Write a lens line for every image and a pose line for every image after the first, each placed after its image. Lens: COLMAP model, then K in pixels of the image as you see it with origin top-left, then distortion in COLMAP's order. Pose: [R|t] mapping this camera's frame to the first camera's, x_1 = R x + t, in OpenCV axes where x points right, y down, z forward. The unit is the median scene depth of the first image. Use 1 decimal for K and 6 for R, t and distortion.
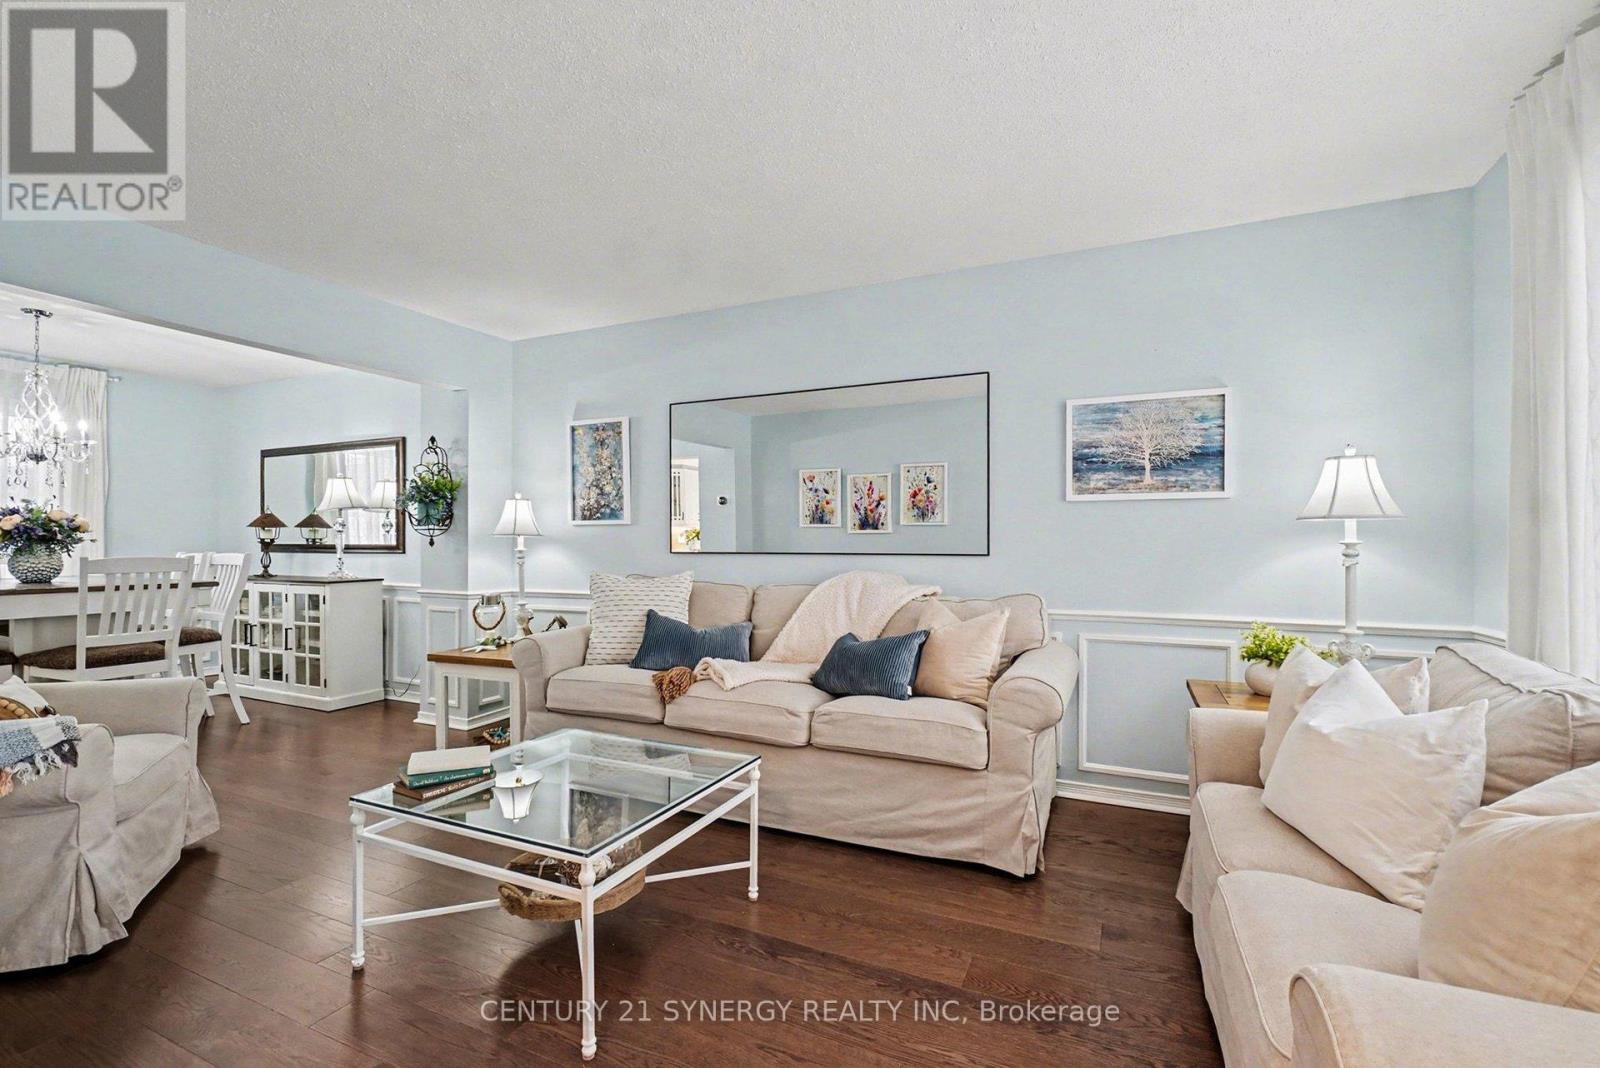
lens RADIAL K [[661.0, 0, 841.8], [0, 661.0, 539.8], [0, 0, 1]] dist [-0.000593, -0.000248]
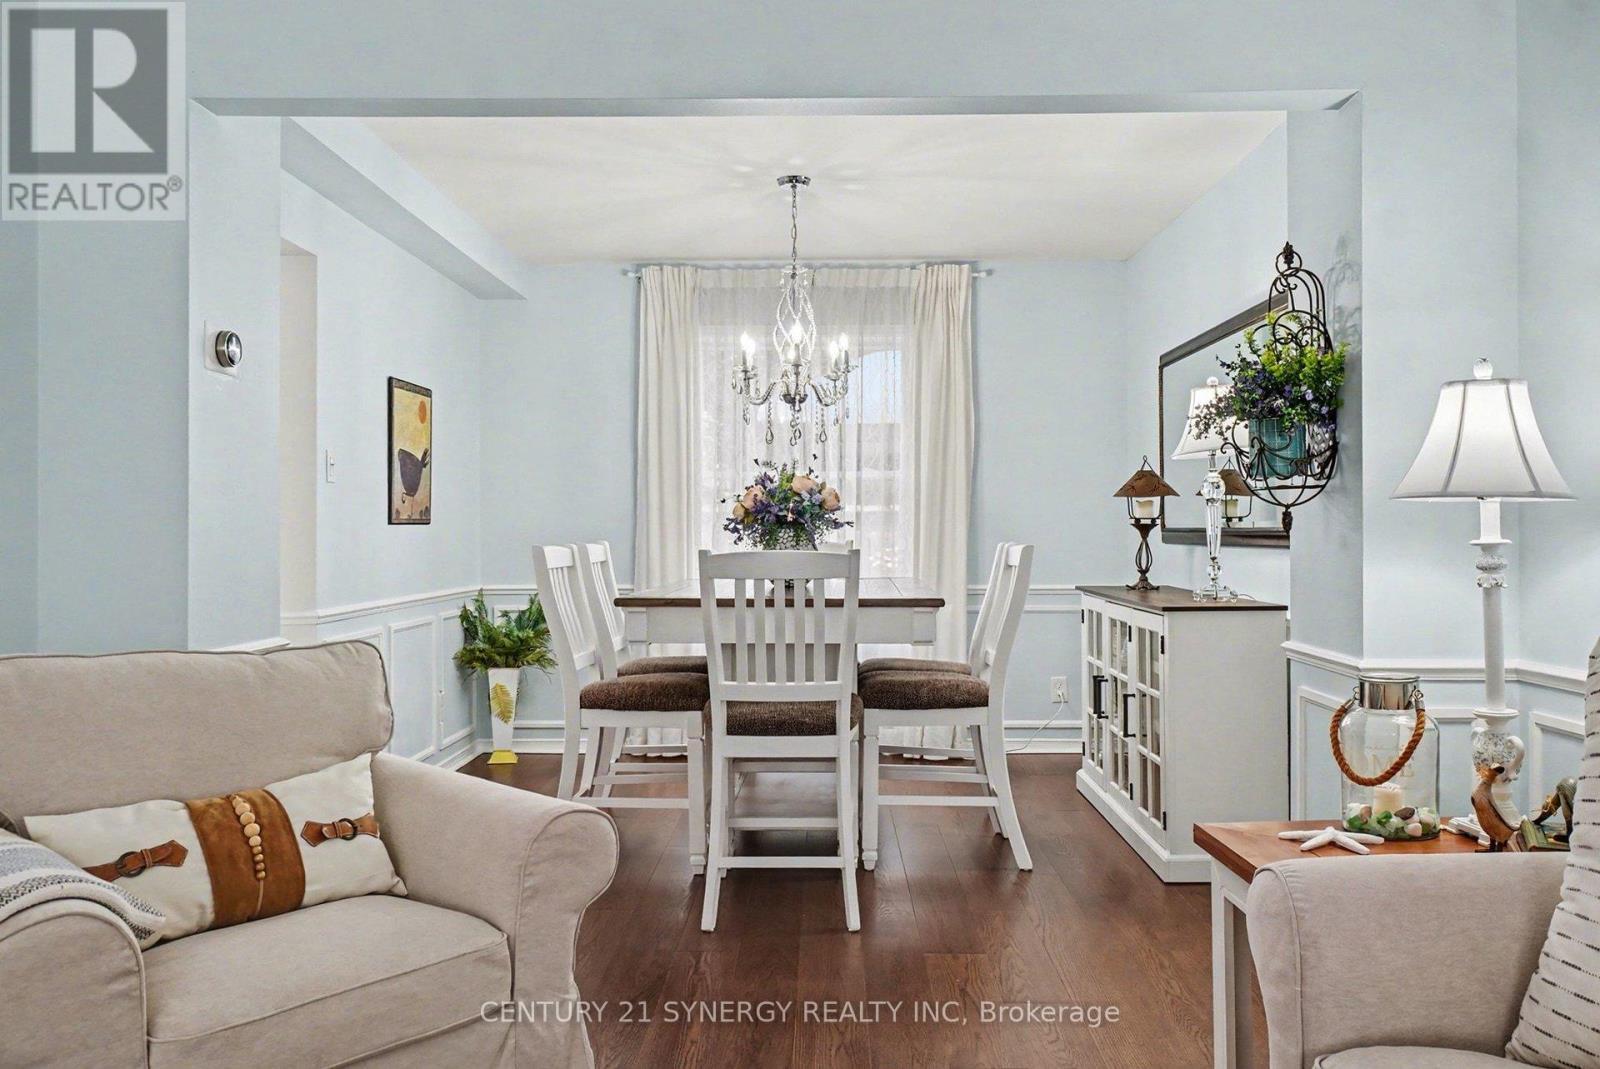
lens RADIAL K [[1225.7, 0, 795.5], [0, 1225.7, 527.4], [0, 0, 1]] dist [0.003731, 0.000095]
pose [[0.350392, -0.004333, -0.936593, -0.062808], [0.009112, 0.999958, -0.001218, 0.006286], [0.936559, -0.008107, 0.350416, 0.551793]]
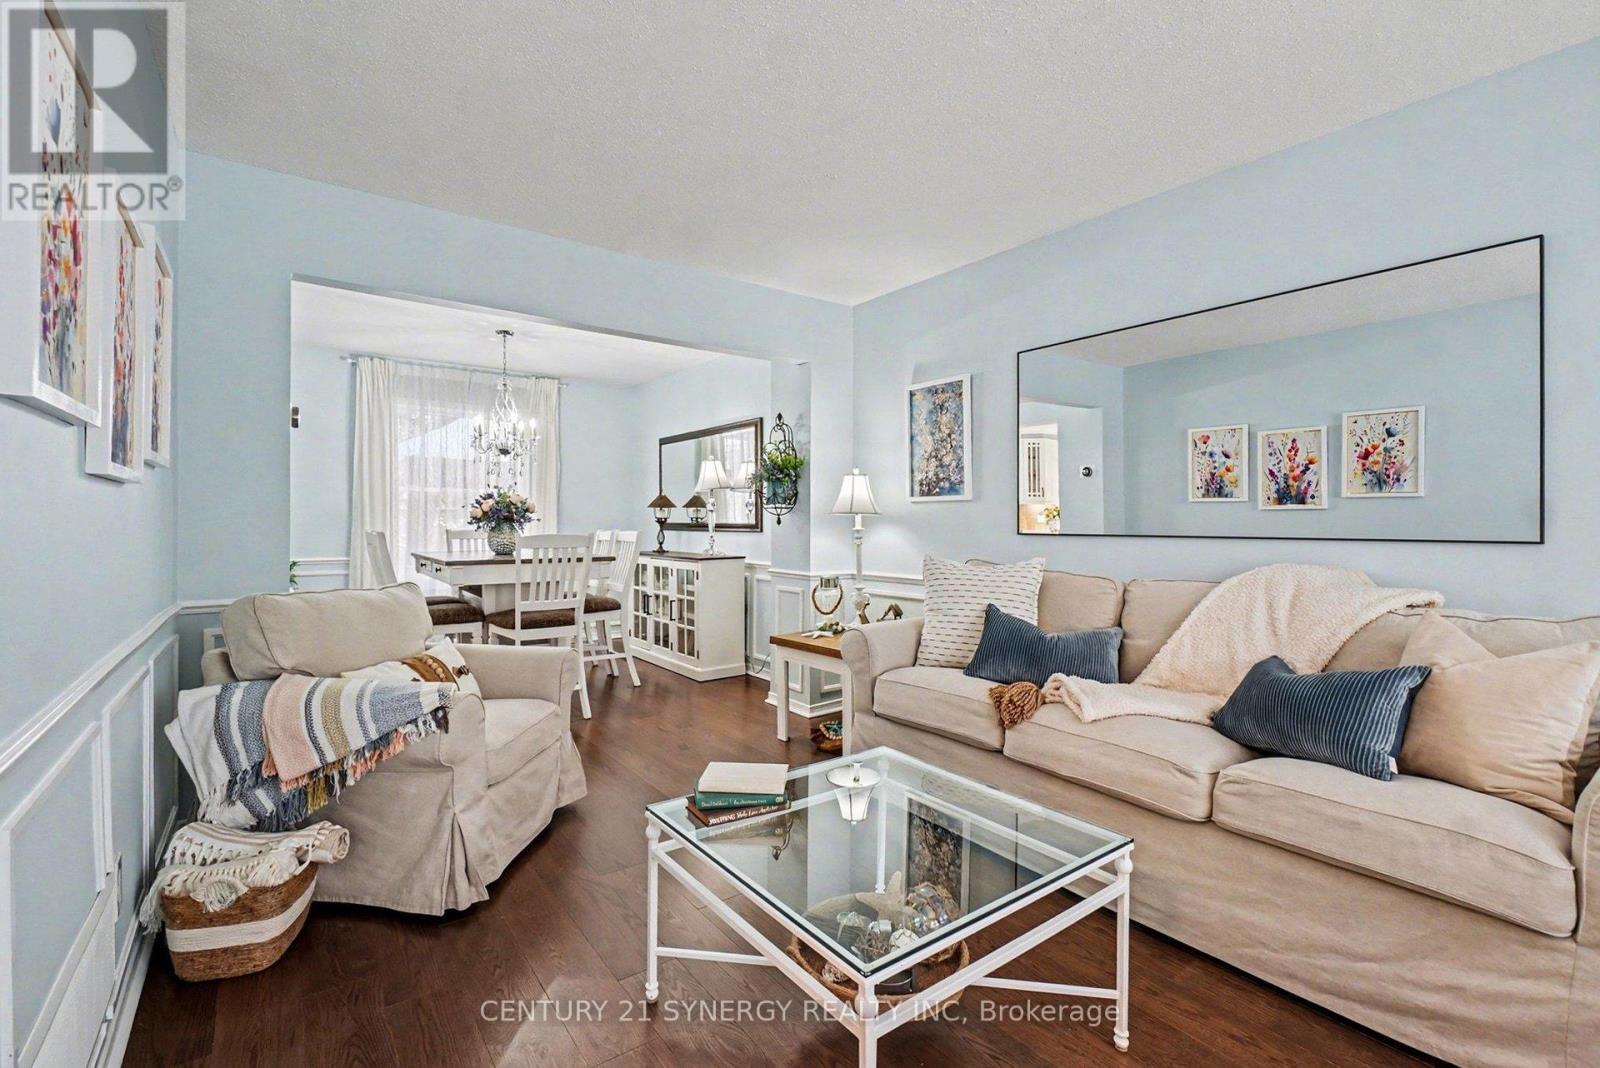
lens RADIAL K [[718.0, 0, 862.3], [0, 718.0, 522.9], [0, 0, 1]] dist [-0.001087, -0.000557]
pose [[0.884183, 0.001510, -0.467137, -0.015074], [0.001312, 0.999983, 0.005716, 0.000302], [0.467138, -0.005666, 0.884166, 0.132016]]
